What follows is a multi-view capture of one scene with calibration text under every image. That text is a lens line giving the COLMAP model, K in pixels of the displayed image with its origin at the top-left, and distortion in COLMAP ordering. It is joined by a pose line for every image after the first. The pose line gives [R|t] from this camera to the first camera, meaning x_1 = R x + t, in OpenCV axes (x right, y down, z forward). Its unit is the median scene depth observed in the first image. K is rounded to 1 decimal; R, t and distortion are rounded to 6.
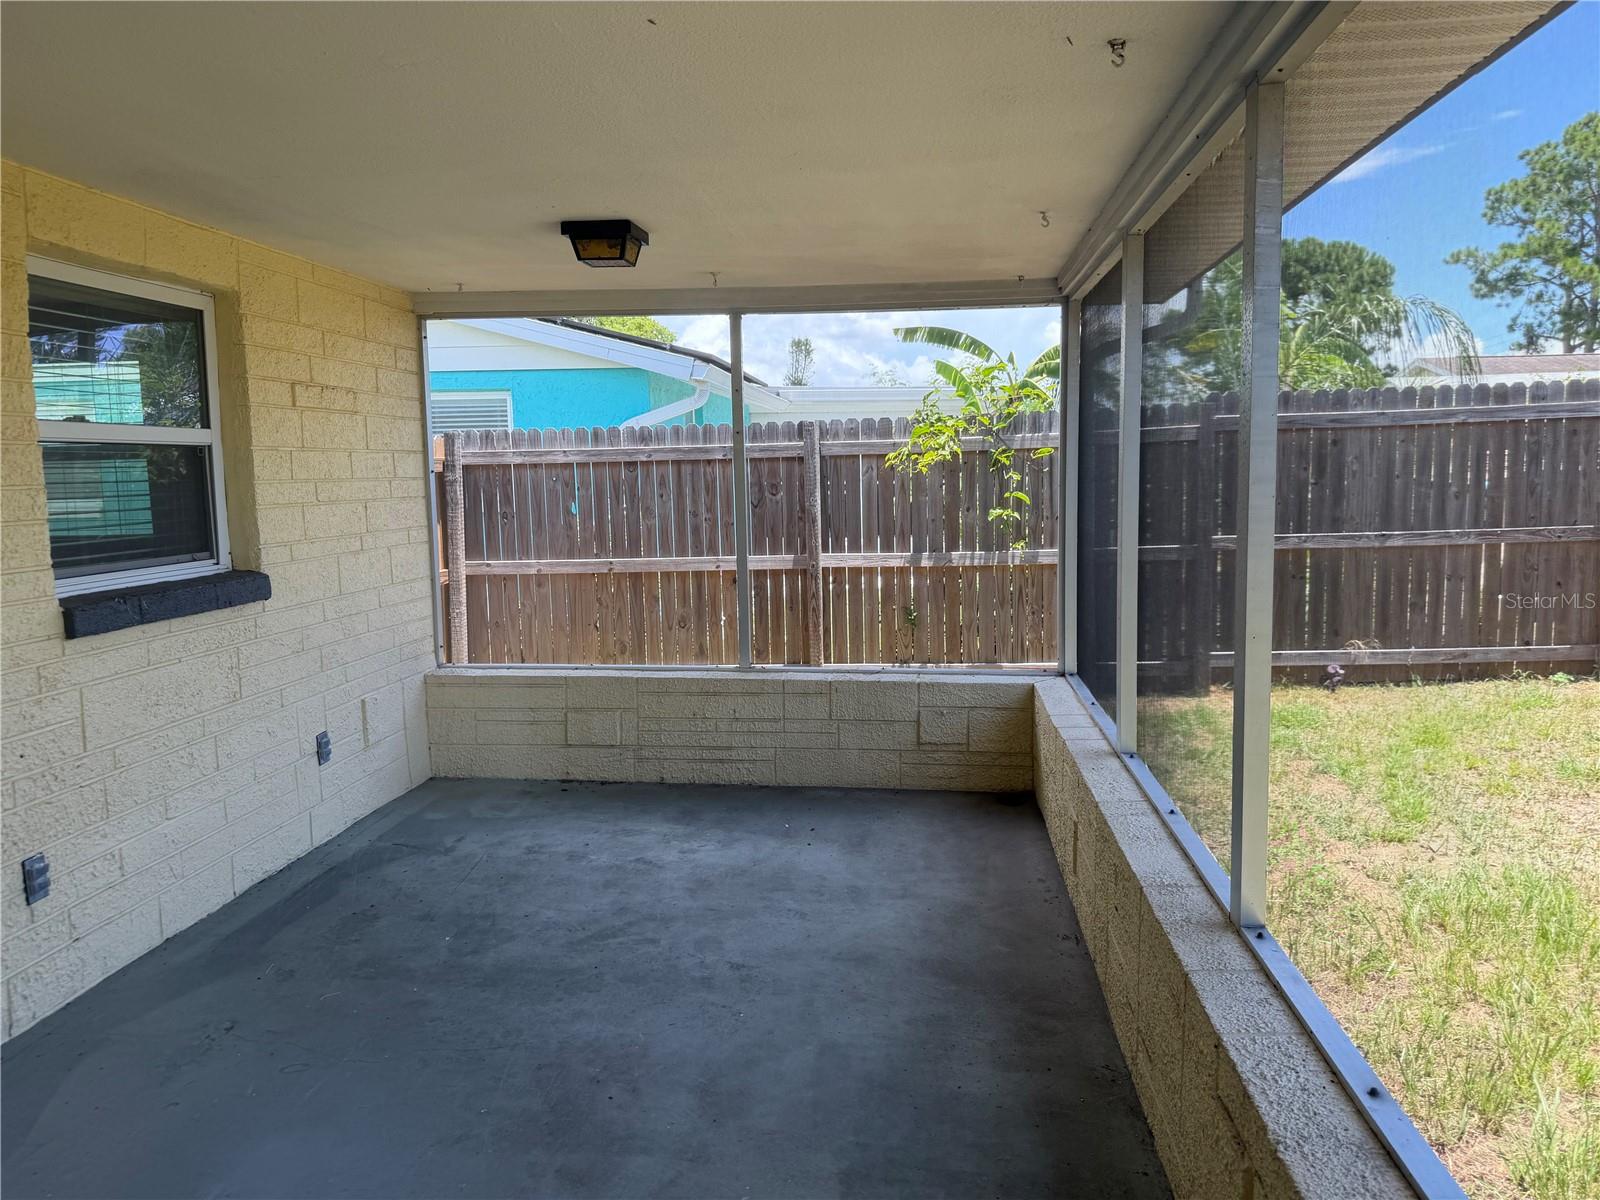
lens RADIAL K [[1138.6, 0, 800.0], [0, 1138.6, 600.0], [0, 0, 1]] dist [0.136077, -0.143876]
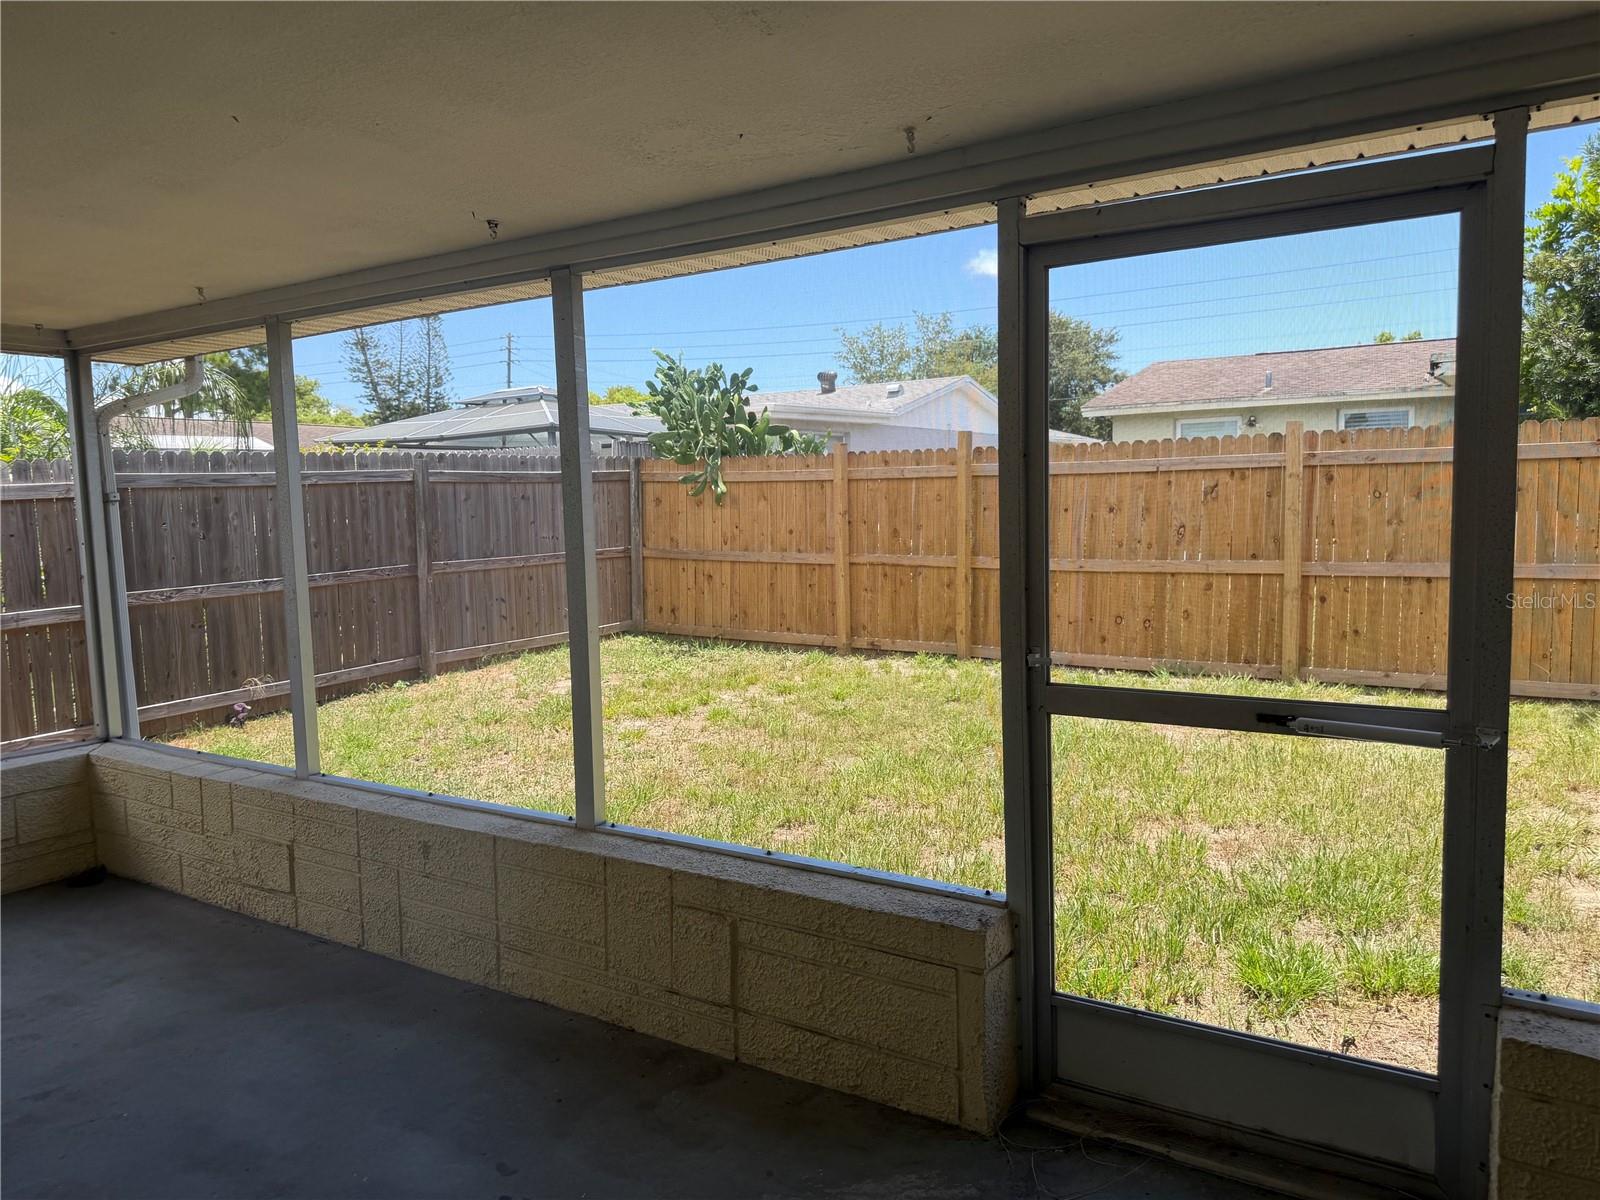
lens RADIAL K [[1138.6, 0, 800.0], [0, 1138.6, 600.0], [0, 0, 1]] dist [0.136077, -0.143876]
pose [[0.465870, -0.078770, 0.881340, -0.254223], [0.120457, 0.992403, 0.025024, -0.004010], [-0.876616, 0.094506, 0.471819, 0.016393]]
